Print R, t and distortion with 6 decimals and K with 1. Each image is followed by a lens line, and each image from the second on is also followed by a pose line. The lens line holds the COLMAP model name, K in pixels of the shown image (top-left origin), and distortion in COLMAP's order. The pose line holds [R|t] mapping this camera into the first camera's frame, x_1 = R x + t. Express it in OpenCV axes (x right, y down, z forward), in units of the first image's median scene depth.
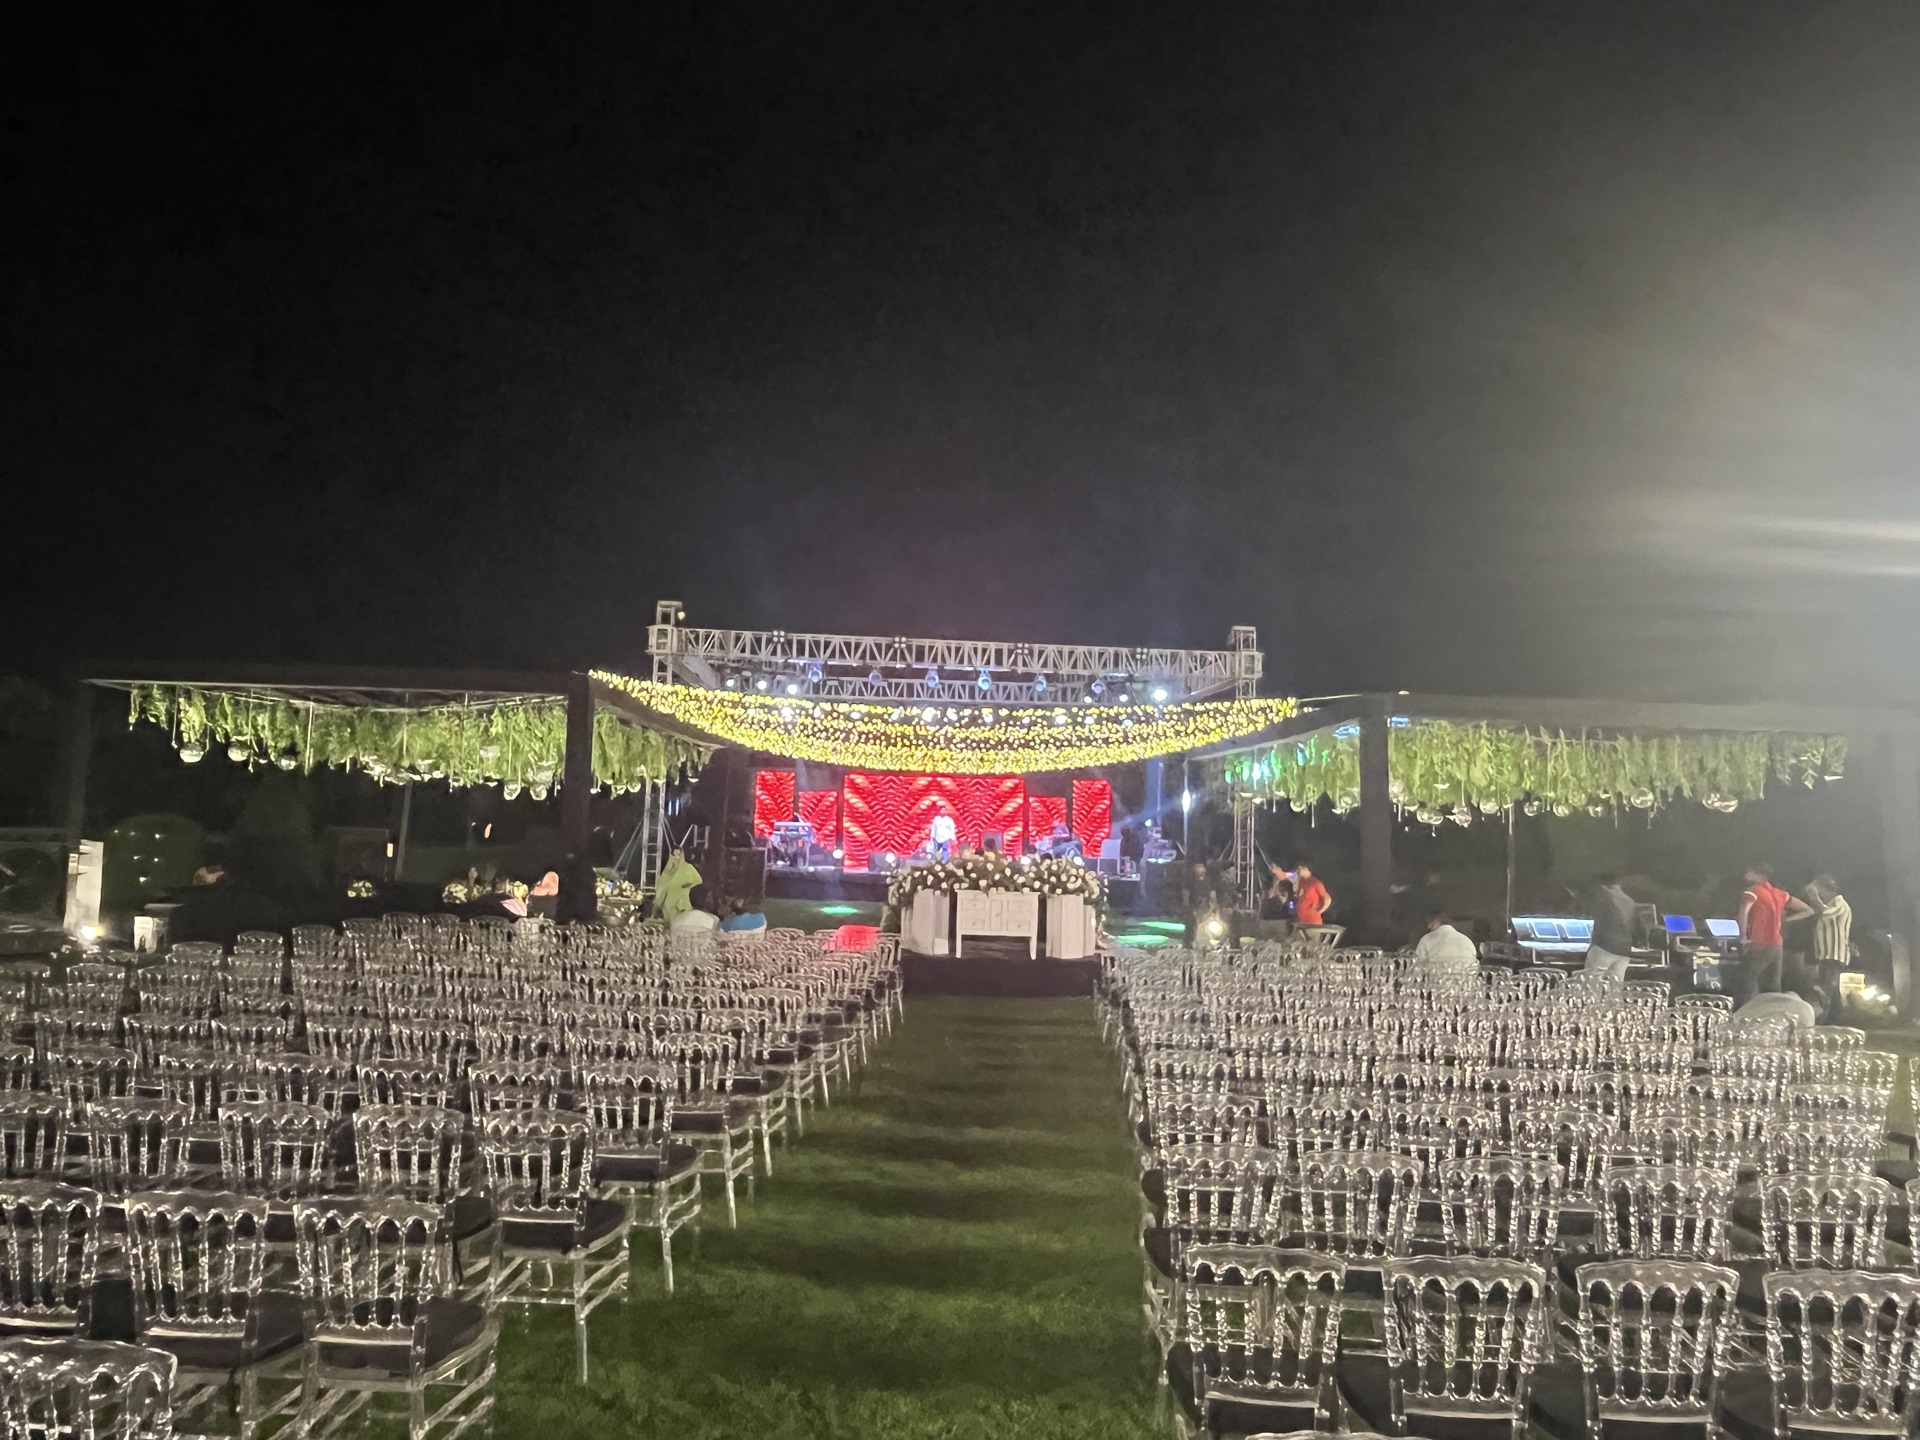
lens RADIAL K [[1234.9, 0, 960.0], [0, 1234.9, 720.0], [0, 0, 1]] dist [-0.000559, -0.000040]
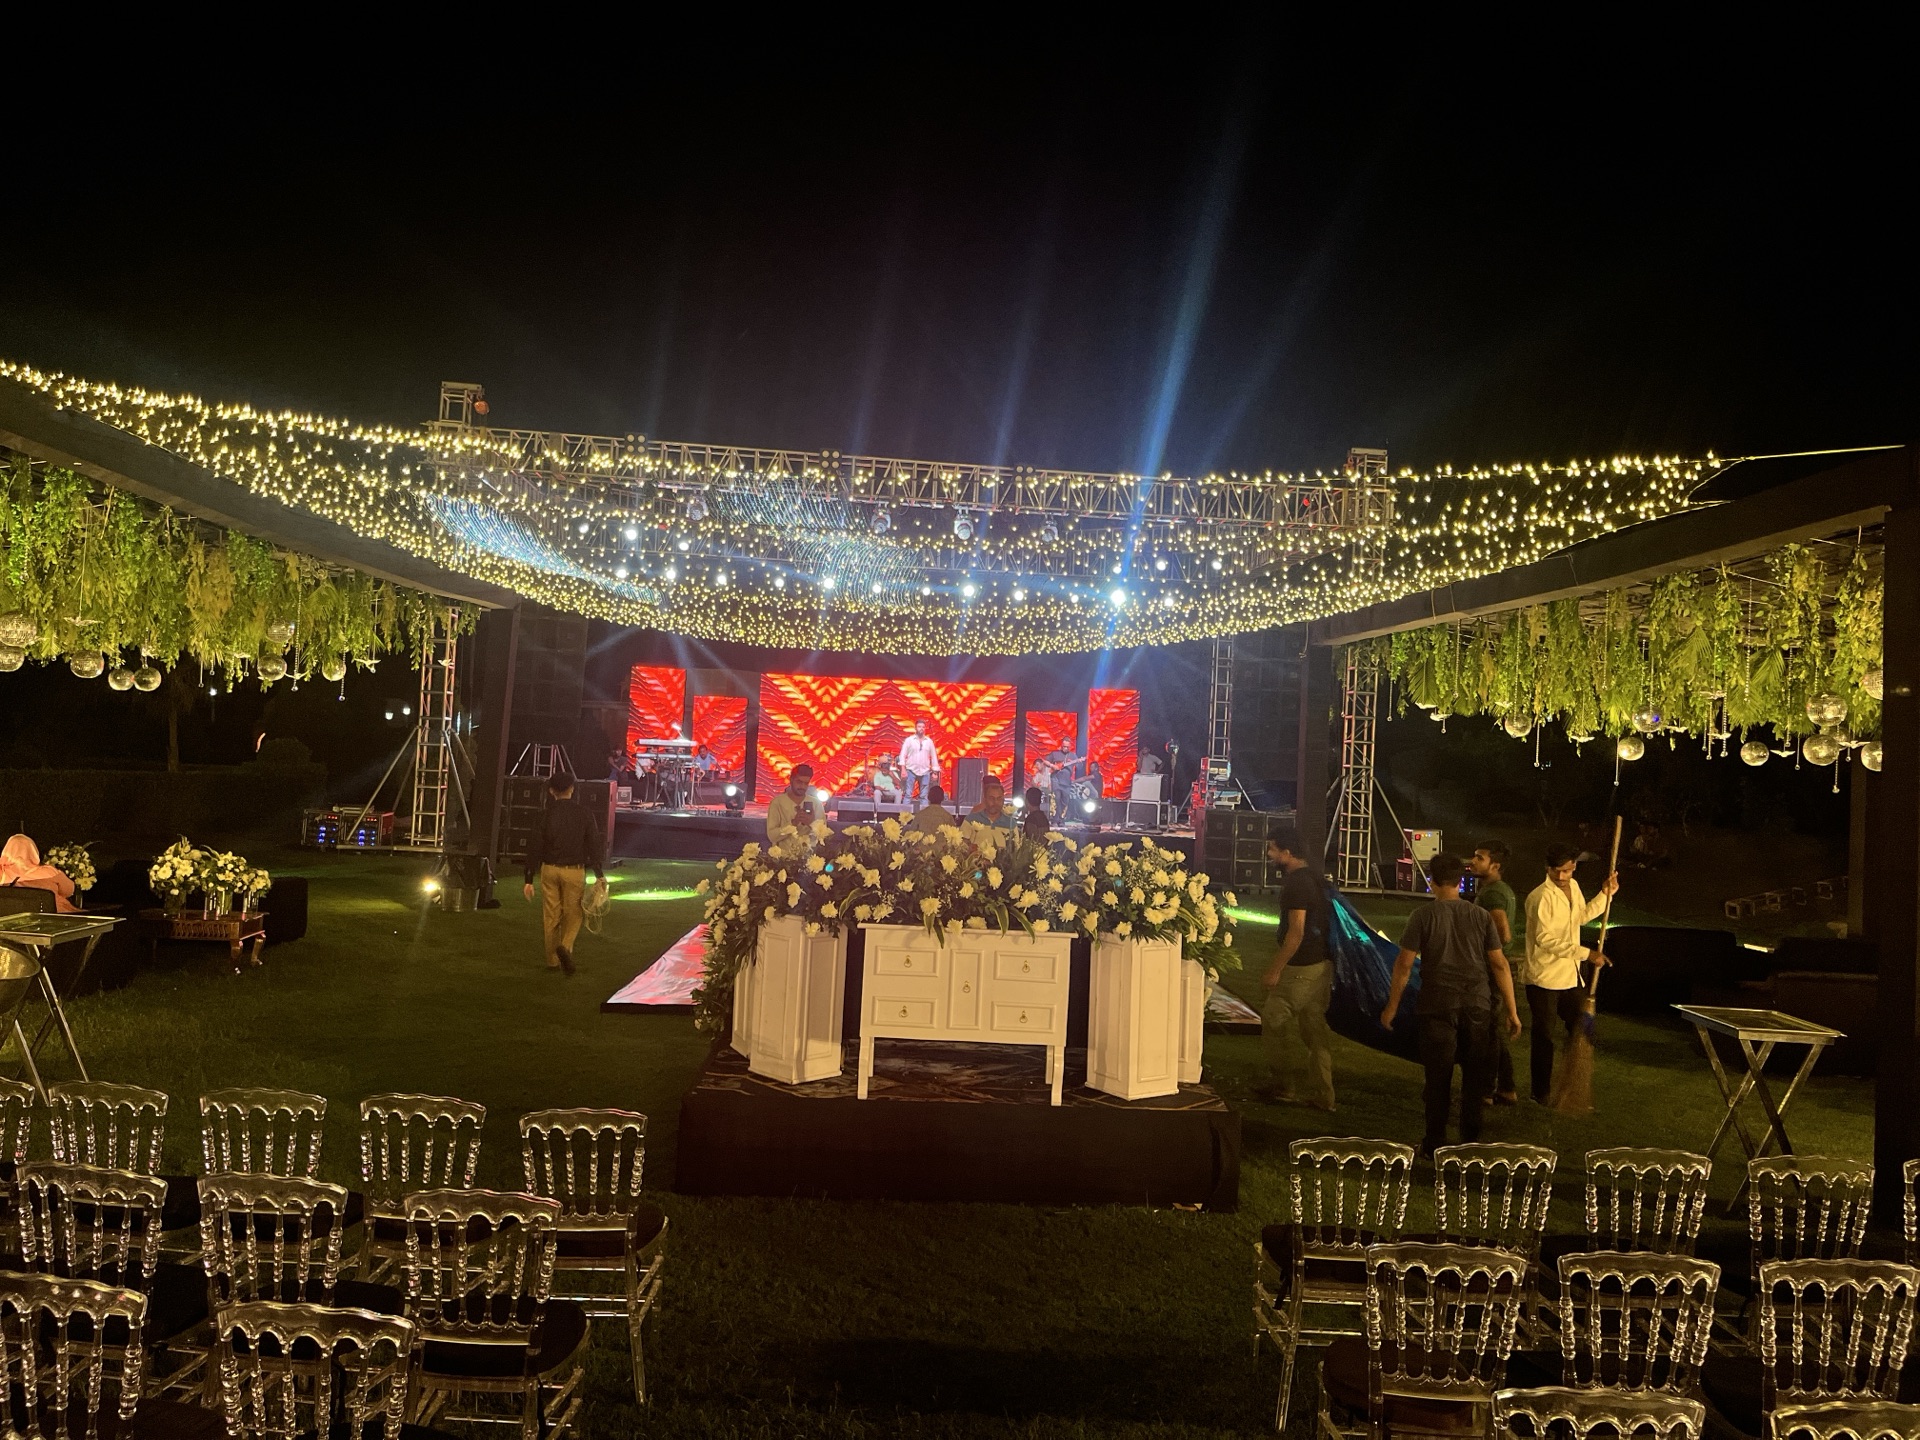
lens RADIAL K [[1447.0, 0, 976.8], [0, 1447.0, 718.9], [0, 0, 1]] dist [0.083027, -0.117704]
pose [[0.998904, 0.018462, 0.043008, 0.012493], [-0.021168, 0.997767, 0.063345, 0.044060], [-0.041742, -0.064186, 0.997065, 0.545702]]
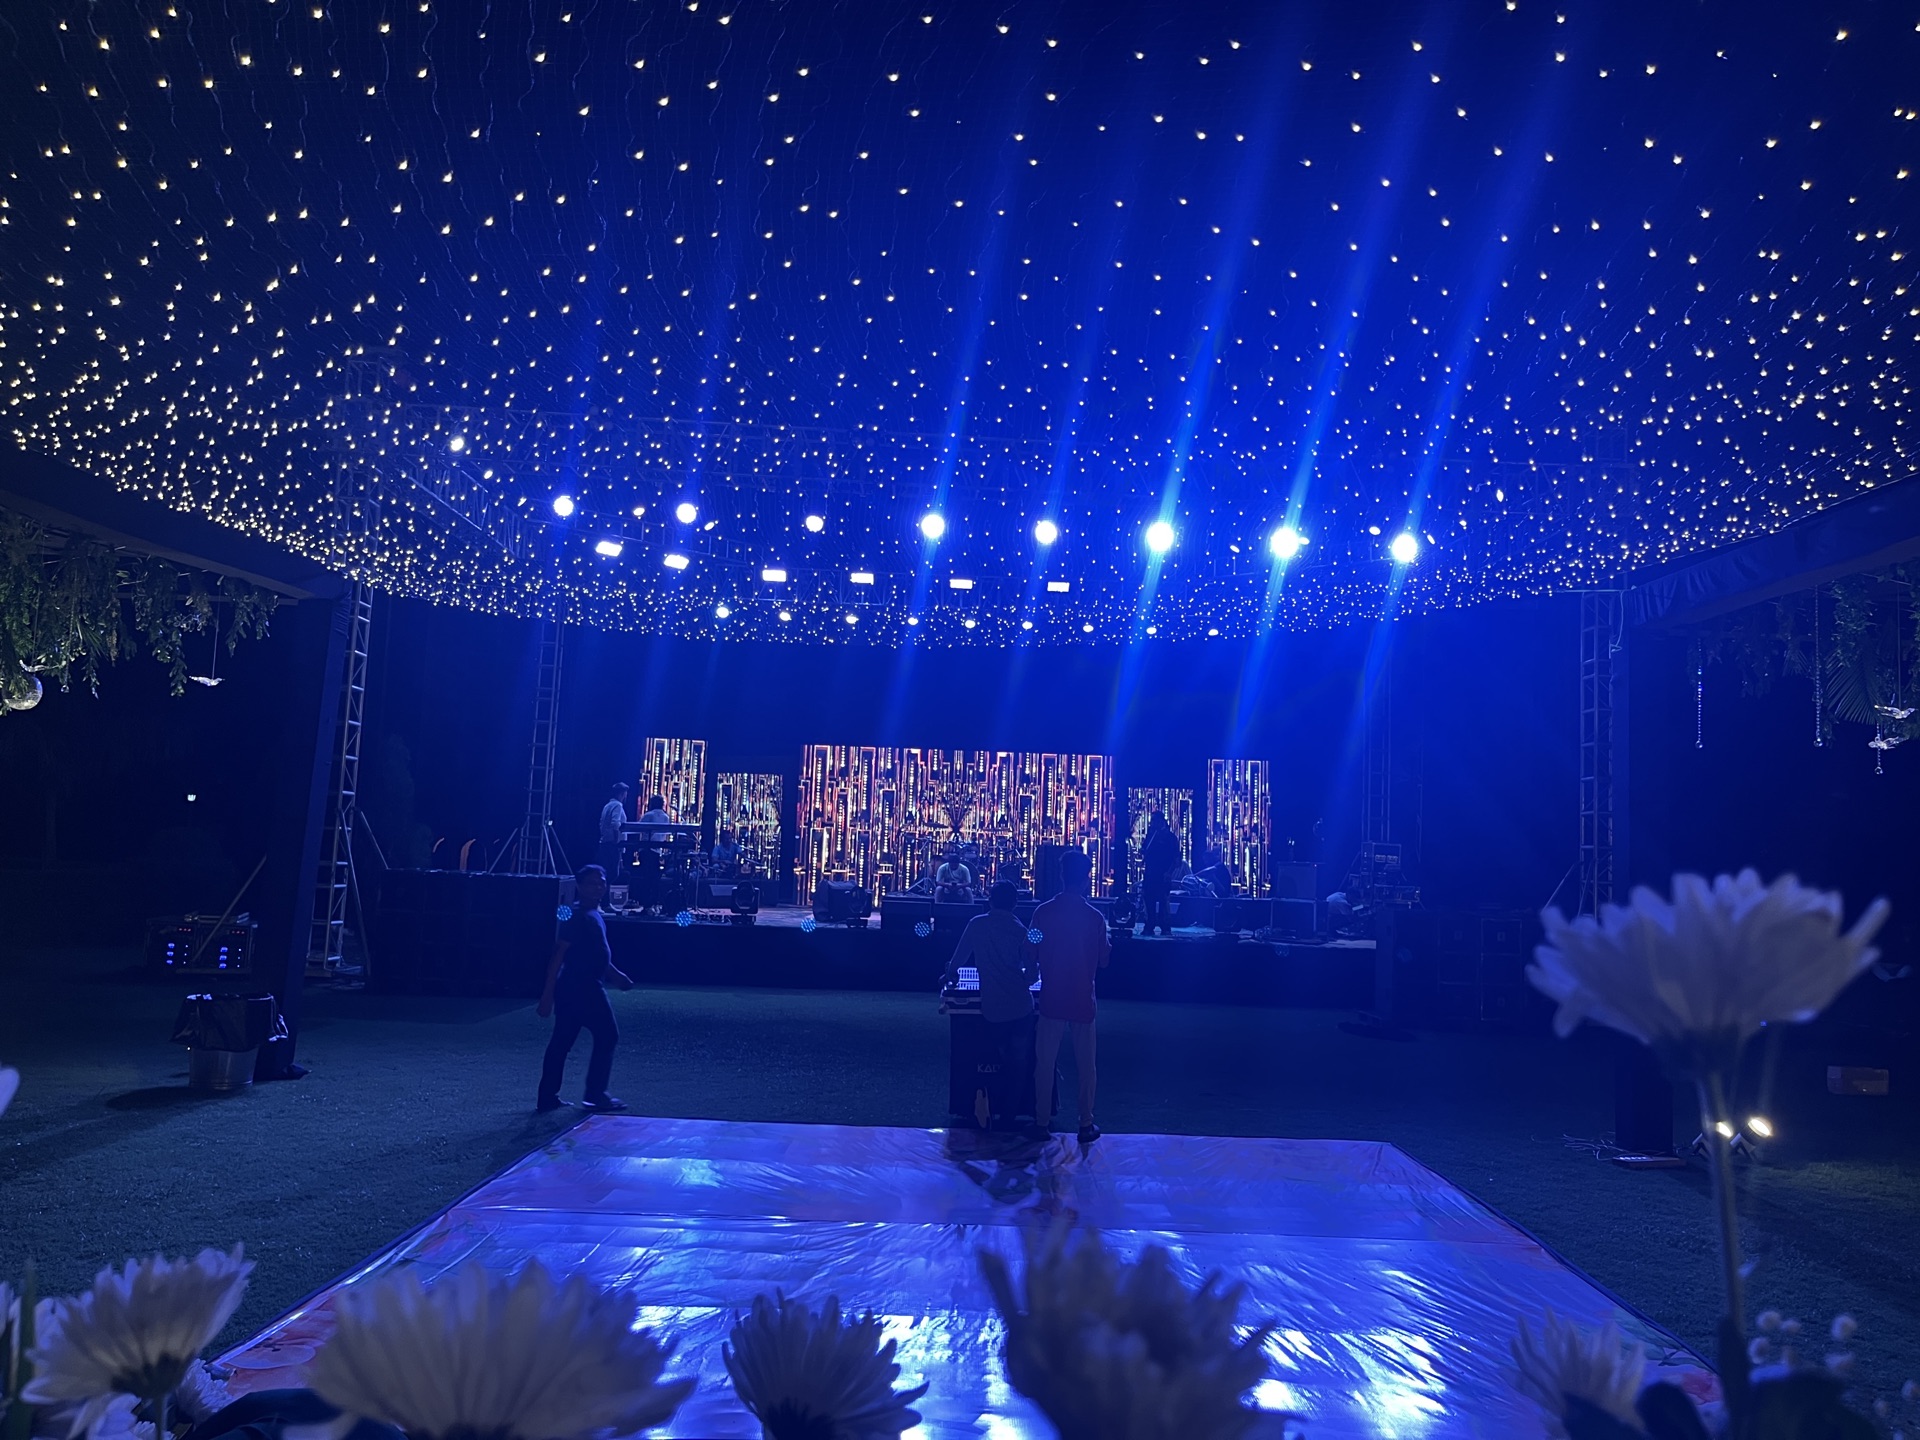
lens RADIAL K [[1447.0, 0, 976.8], [0, 1447.0, 718.9], [0, 0, 1]] dist [0.083027, -0.117704]
pose [[0.999841, 0.005825, -0.016832, 0.016847], [-0.005938, 0.999960, -0.006639, 0.061196], [0.016792, 0.006738, 0.999836, 0.677625]]
